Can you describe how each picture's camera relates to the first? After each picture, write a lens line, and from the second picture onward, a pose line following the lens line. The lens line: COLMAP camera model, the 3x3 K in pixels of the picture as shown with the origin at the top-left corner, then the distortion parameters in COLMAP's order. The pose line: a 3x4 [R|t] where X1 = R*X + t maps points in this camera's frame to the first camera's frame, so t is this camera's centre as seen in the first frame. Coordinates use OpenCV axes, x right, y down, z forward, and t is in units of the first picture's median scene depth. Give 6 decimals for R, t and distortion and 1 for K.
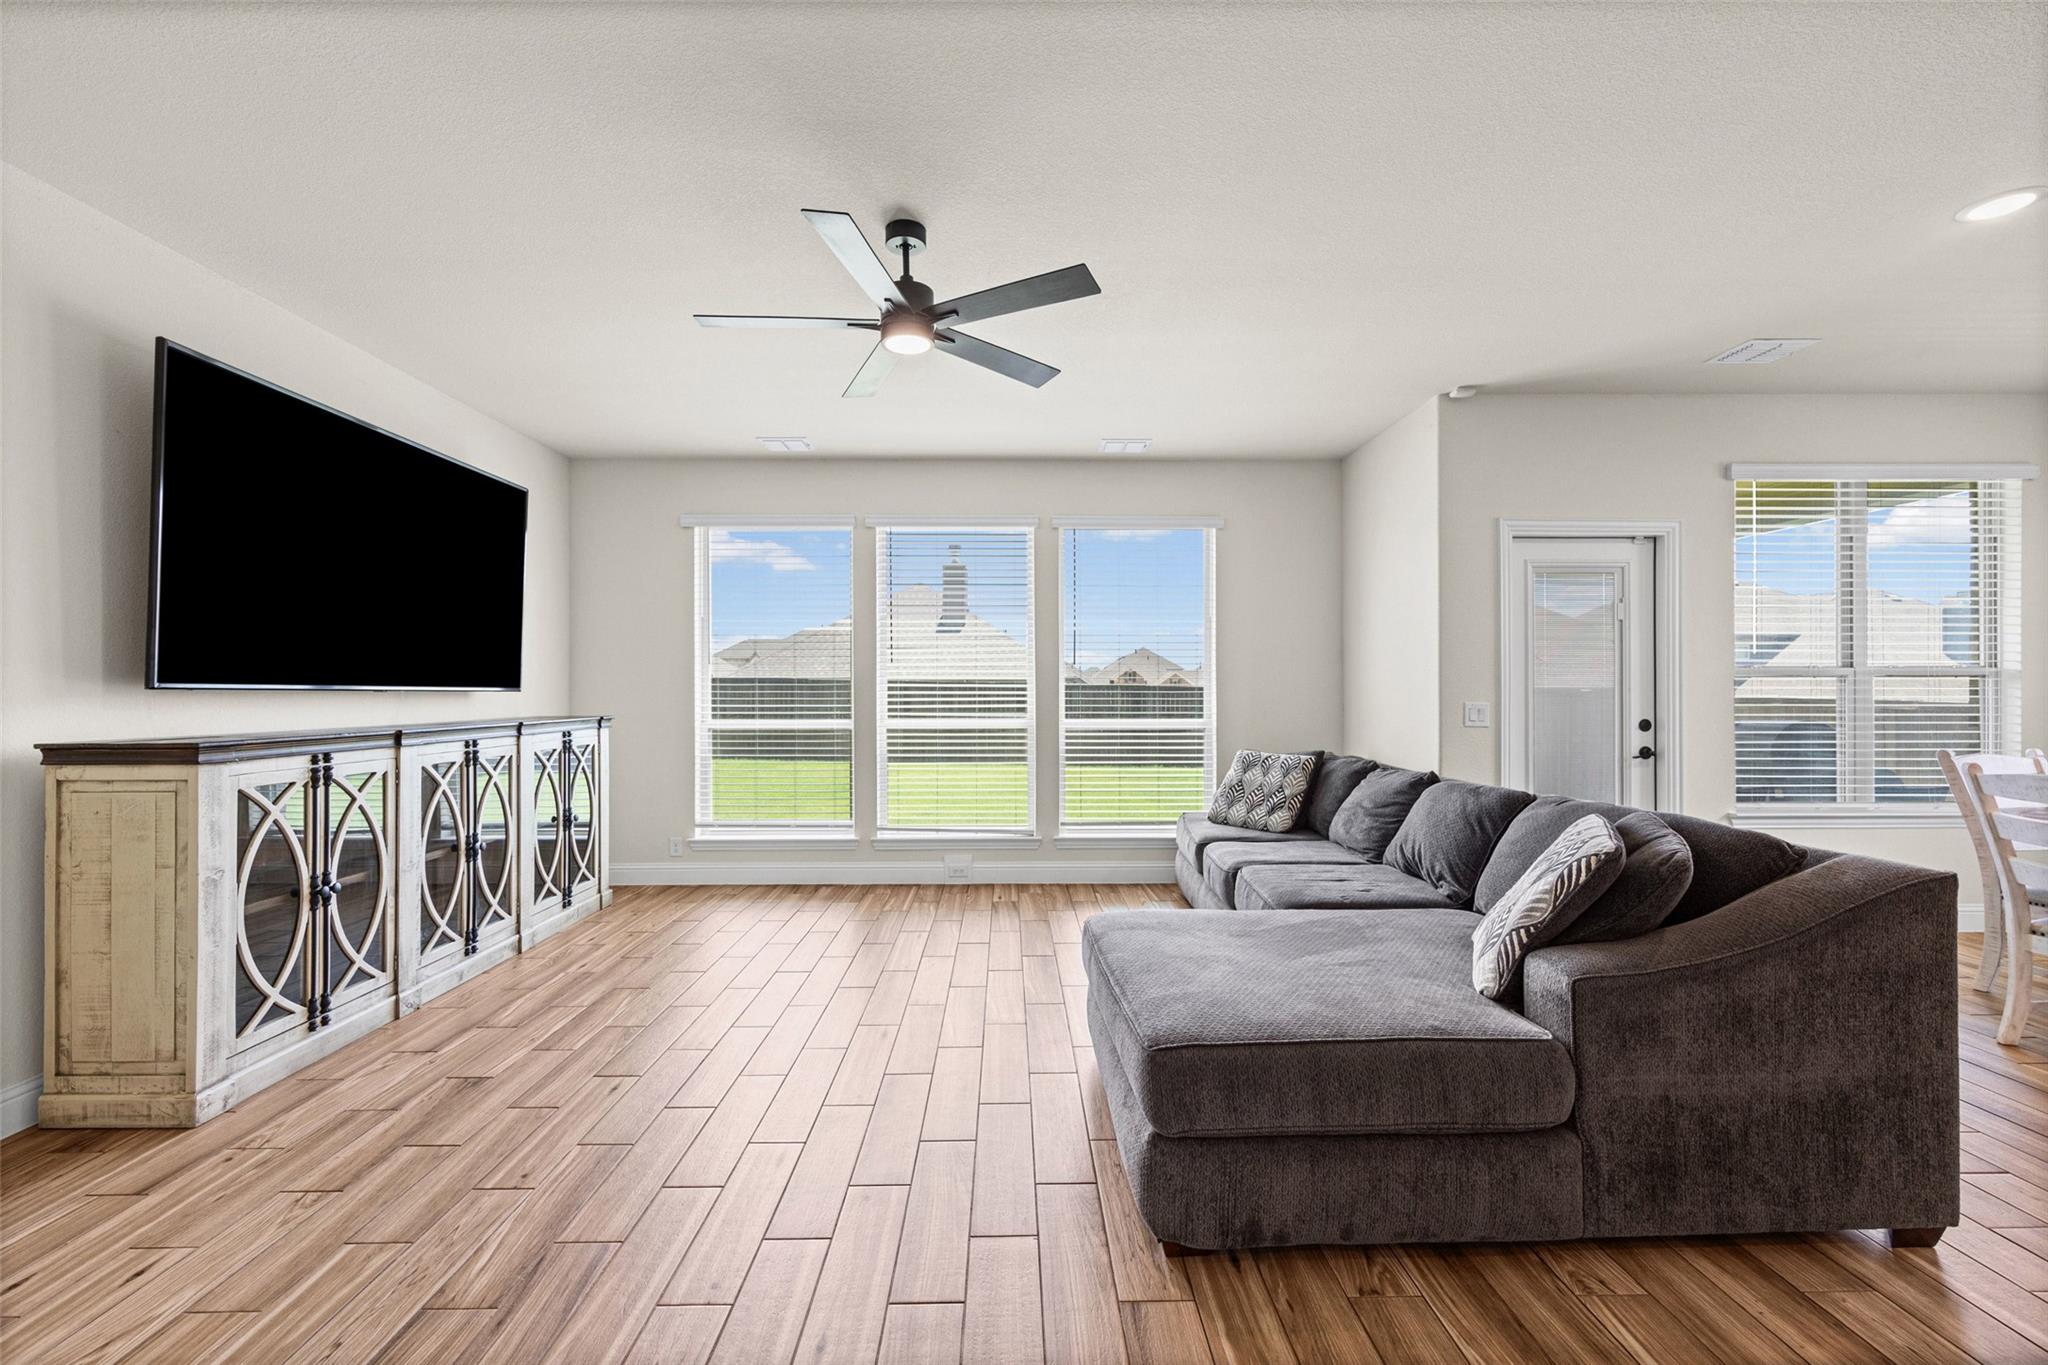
lens RADIAL K [[848.8, 0, 1024.0], [0, 848.8, 682.5], [0, 0, 1]] dist [0.000124, 0.000183]
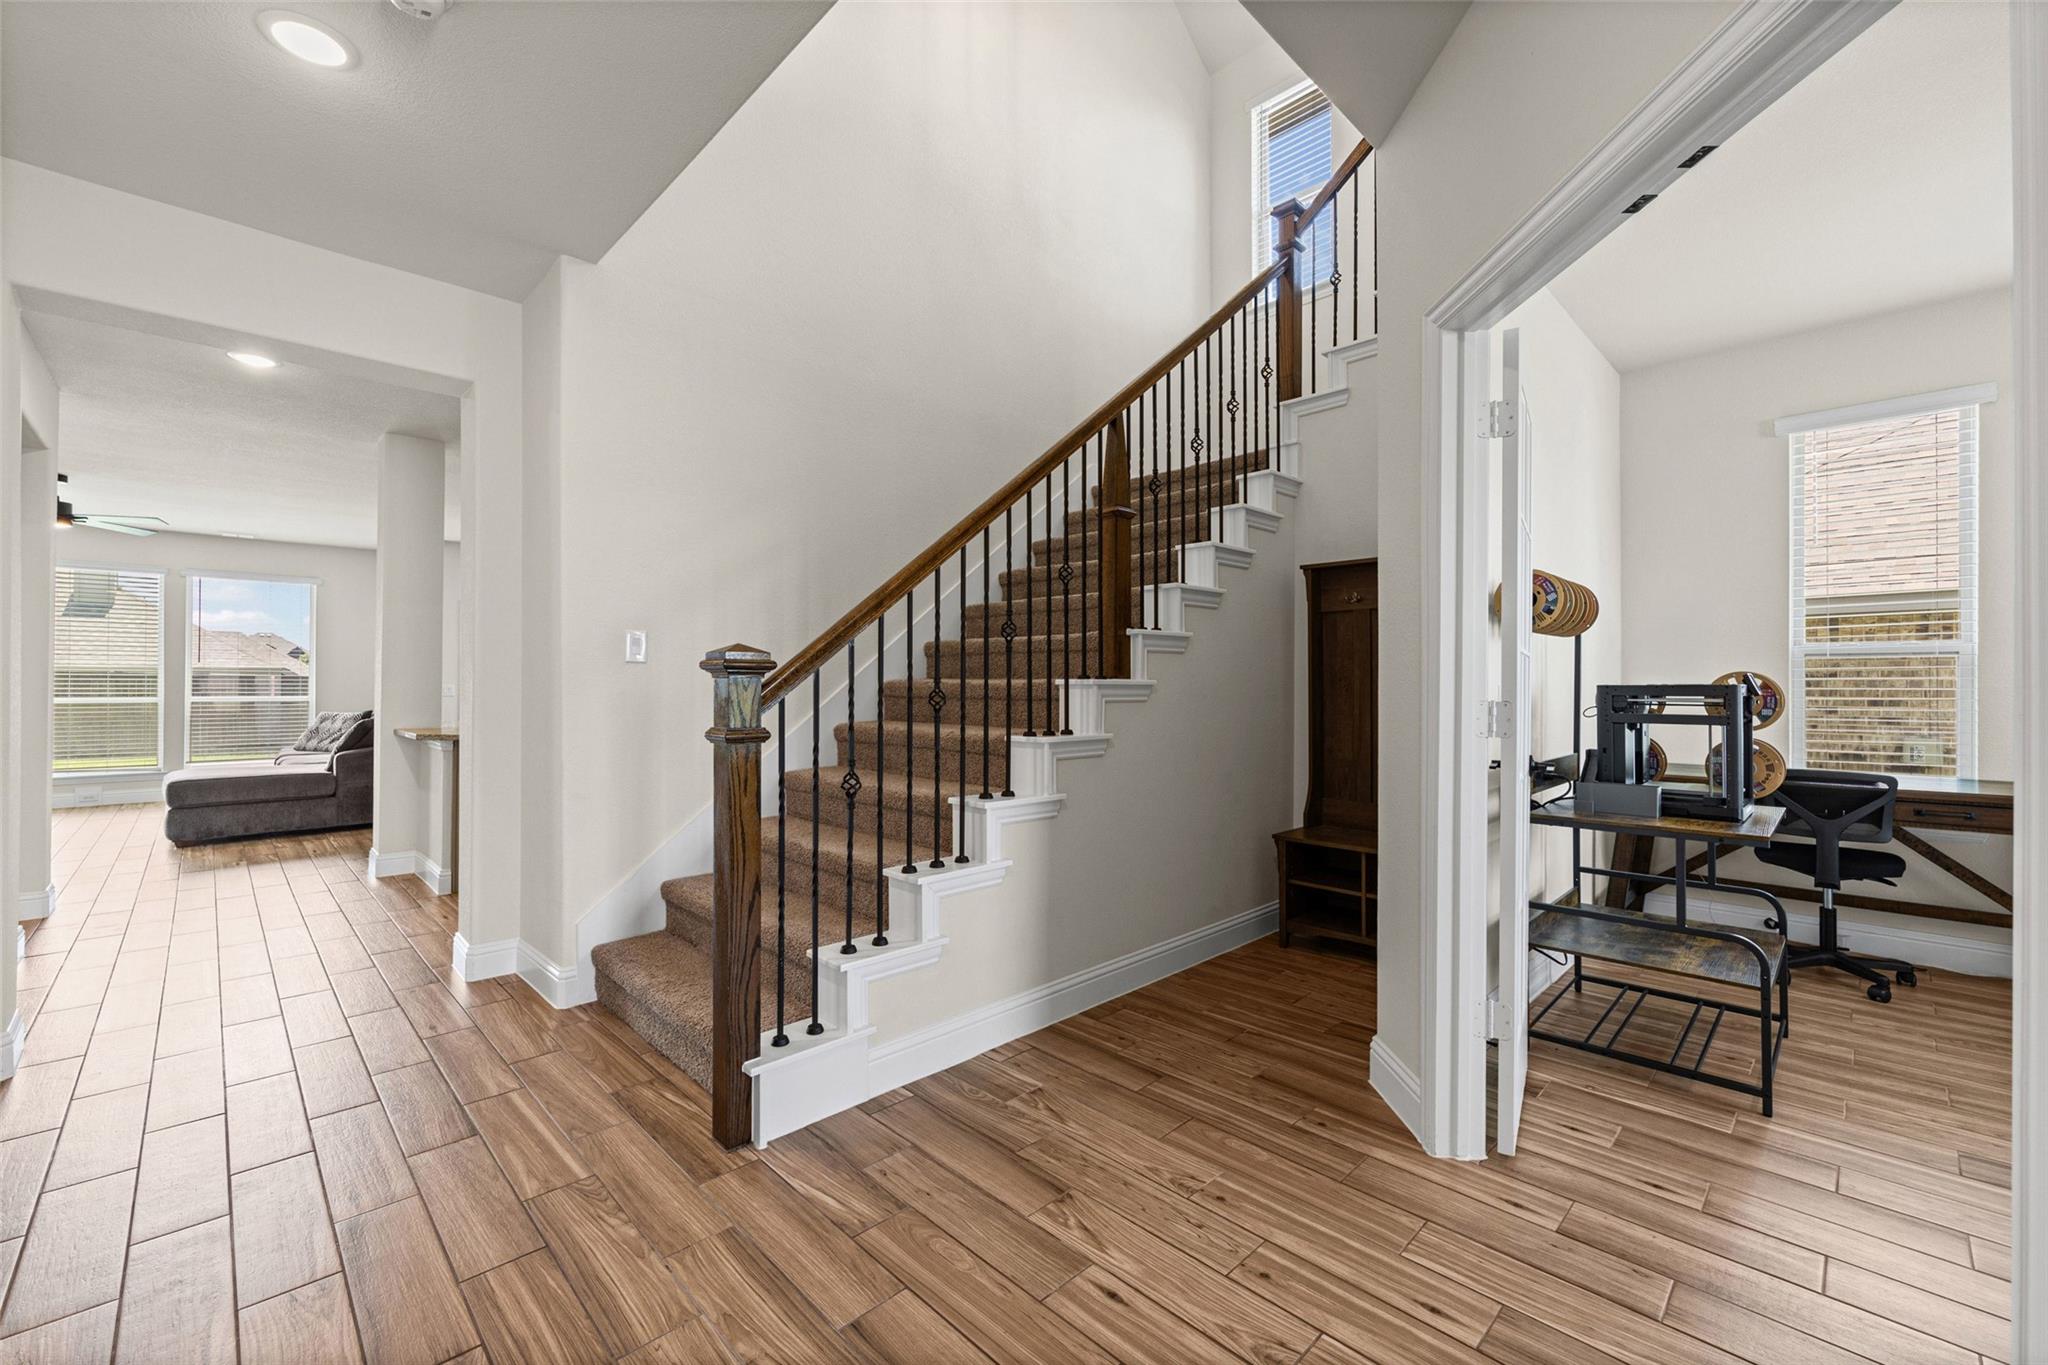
lens RADIAL K [[819.9, 0, 1024.0], [0, 819.9, 682.5], [0, 0, 1]] dist [-0.008062, -0.000341]
pose [[0.713228, 0.006533, 0.700901, 0.153092], [-0.011303, 0.999934, 0.002182, -0.003237], [-0.700841, -0.009478, 0.713255, -1.806671]]
